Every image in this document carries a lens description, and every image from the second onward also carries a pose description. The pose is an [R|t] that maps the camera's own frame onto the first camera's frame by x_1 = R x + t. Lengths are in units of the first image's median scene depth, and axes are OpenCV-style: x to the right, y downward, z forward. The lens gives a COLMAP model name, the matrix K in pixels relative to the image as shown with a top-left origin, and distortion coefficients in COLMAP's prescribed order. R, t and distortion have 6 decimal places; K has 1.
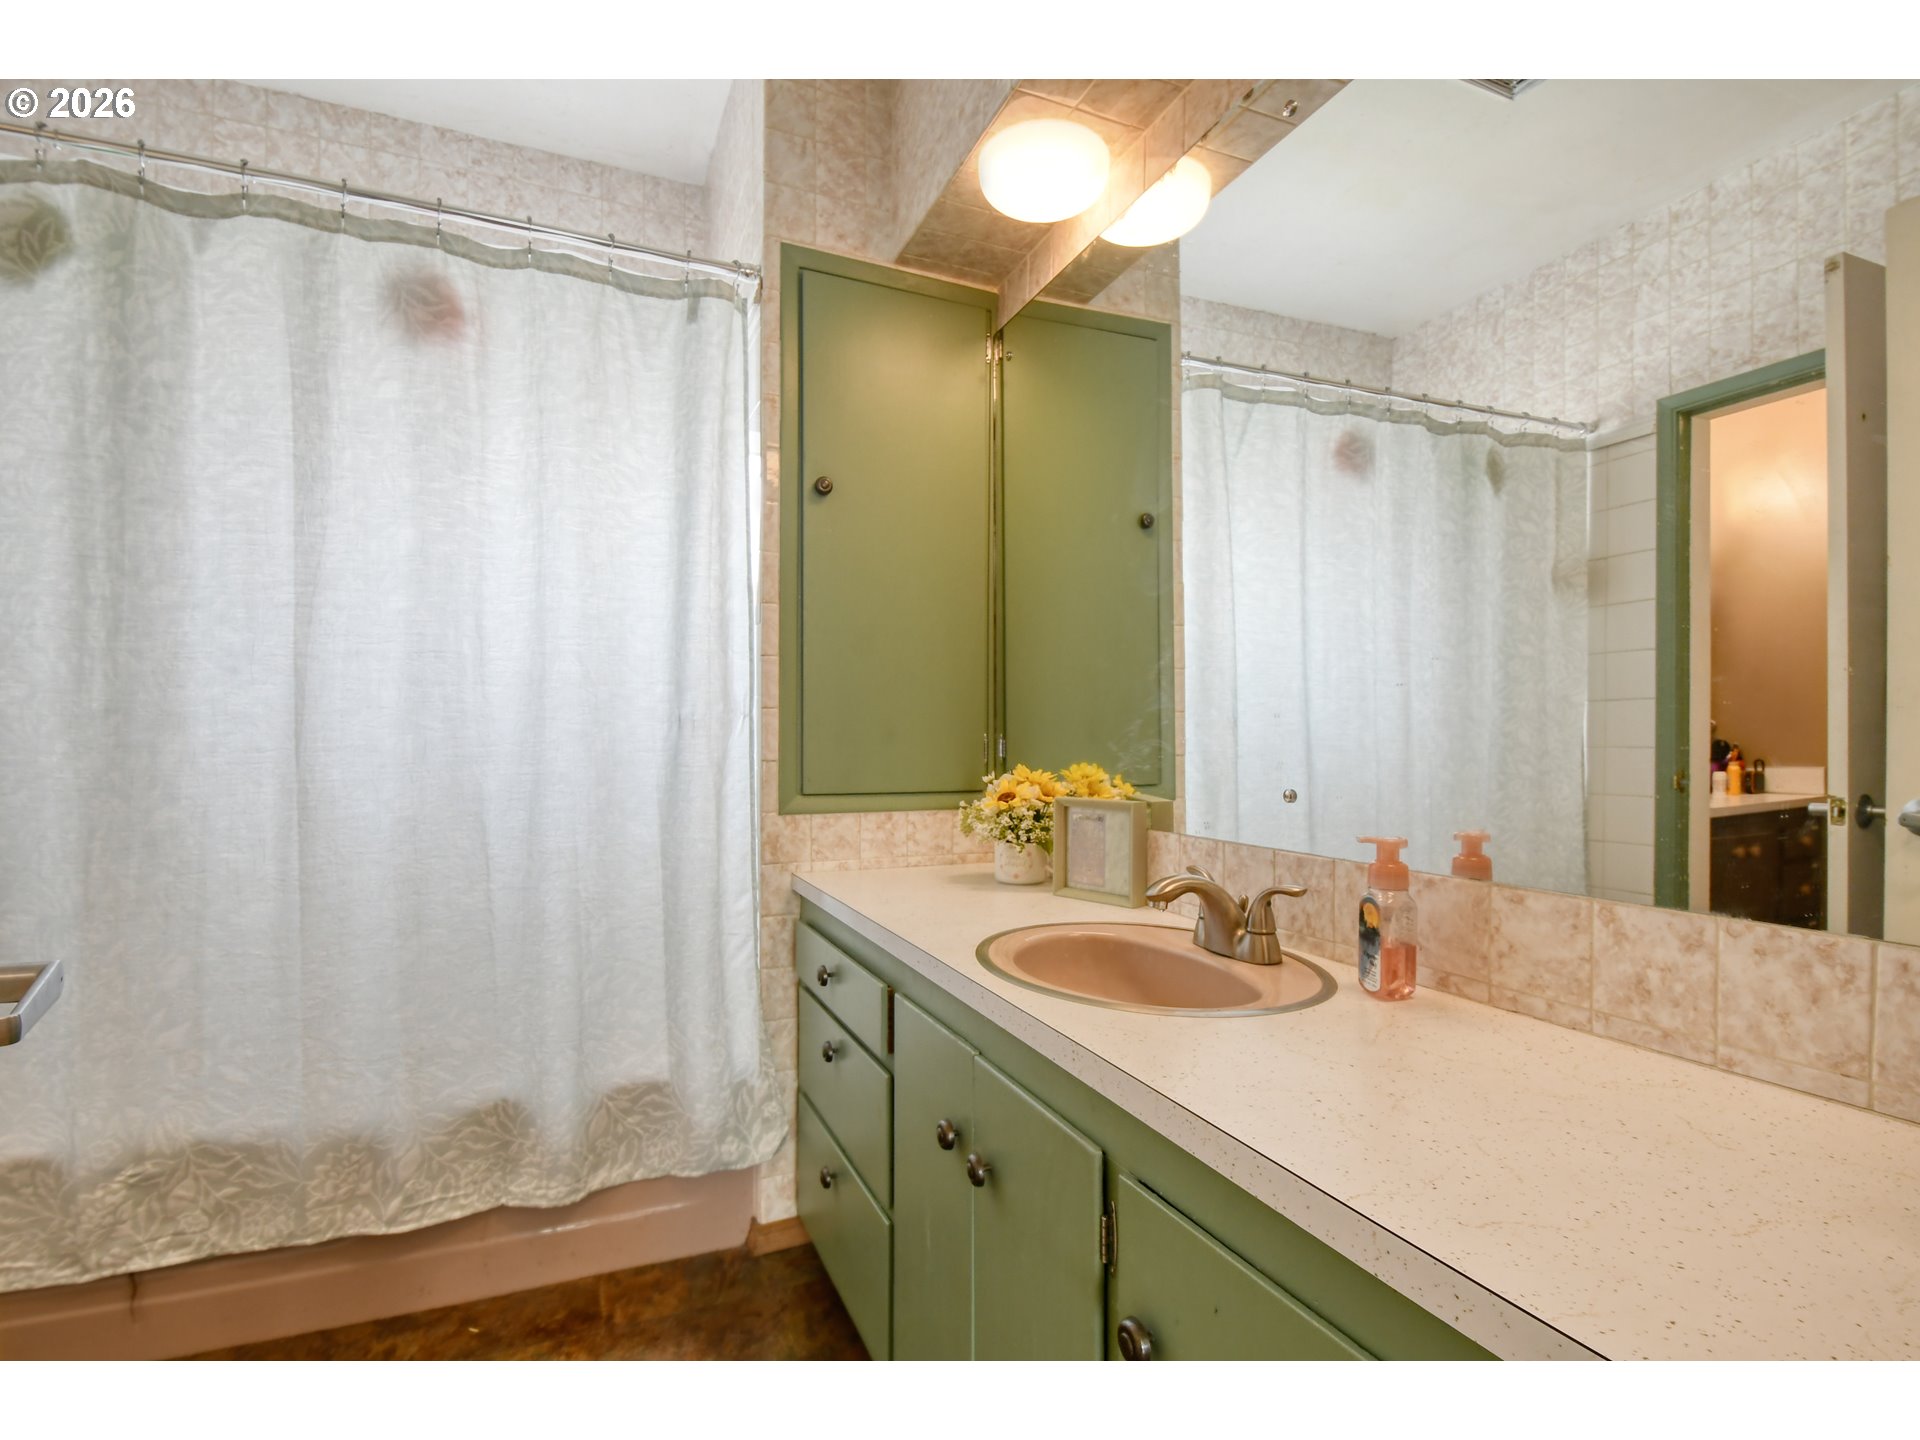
lens RADIAL K [[931.5, 0, 959.0], [0, 931.5, 732.0], [0, 0, 1]] dist [0.026947, -0.026459]
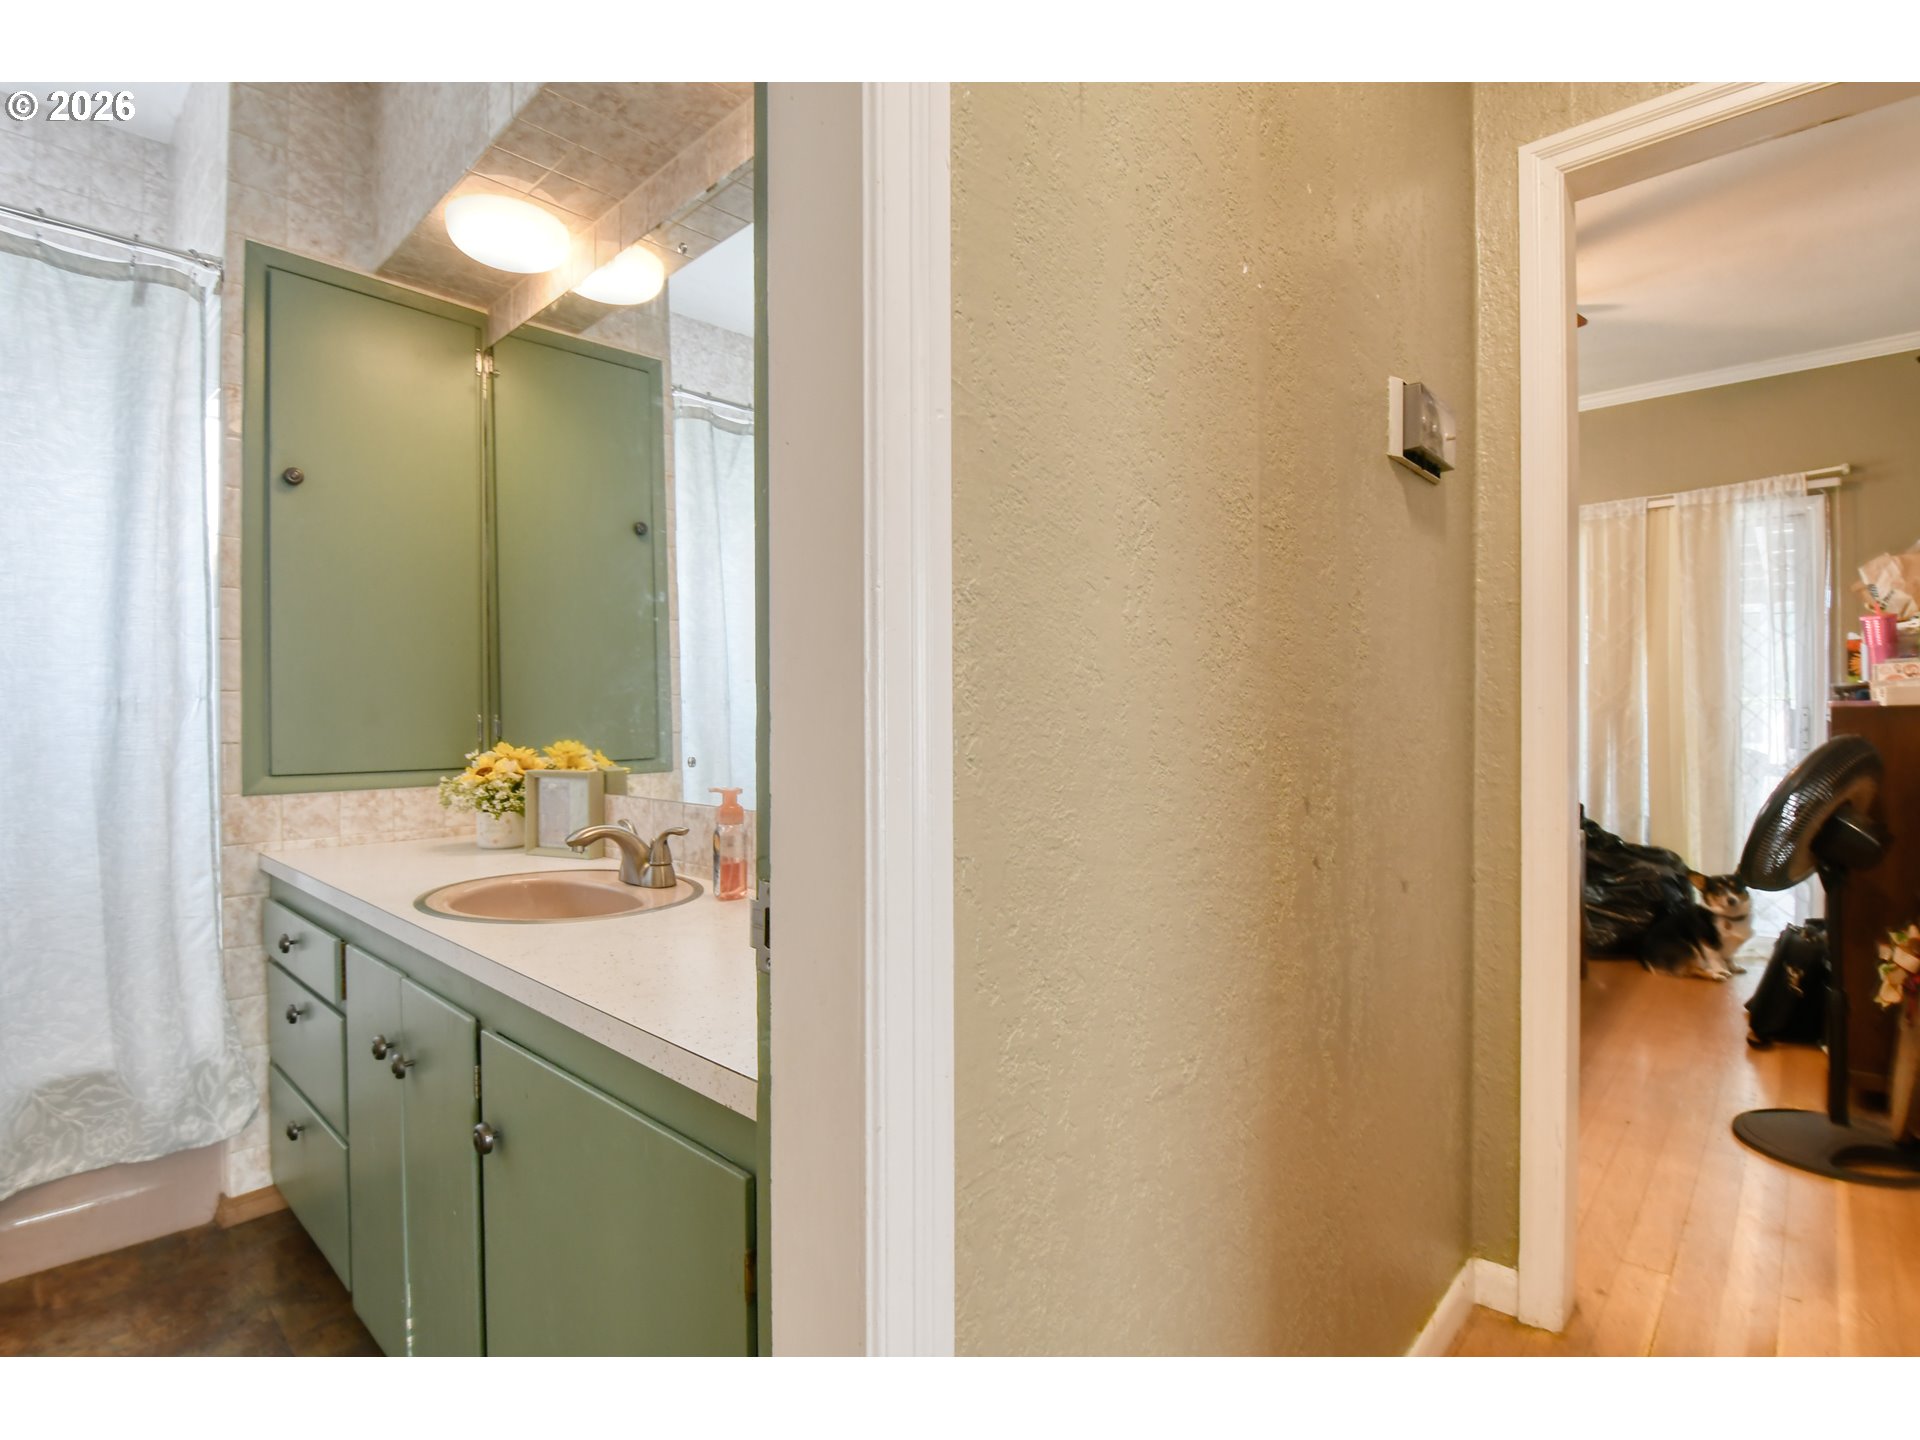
lens RADIAL K [[927.6, 0, 961.8], [0, 927.6, 712.2], [0, 0, 1]] dist [-0.004471, -0.013251]
pose [[0.911302, -0.004270, 0.411716, 0.109491], [0.003565, 0.999991, 0.002479, -0.002189], [-0.411722, -0.000791, 0.911309, -0.237418]]
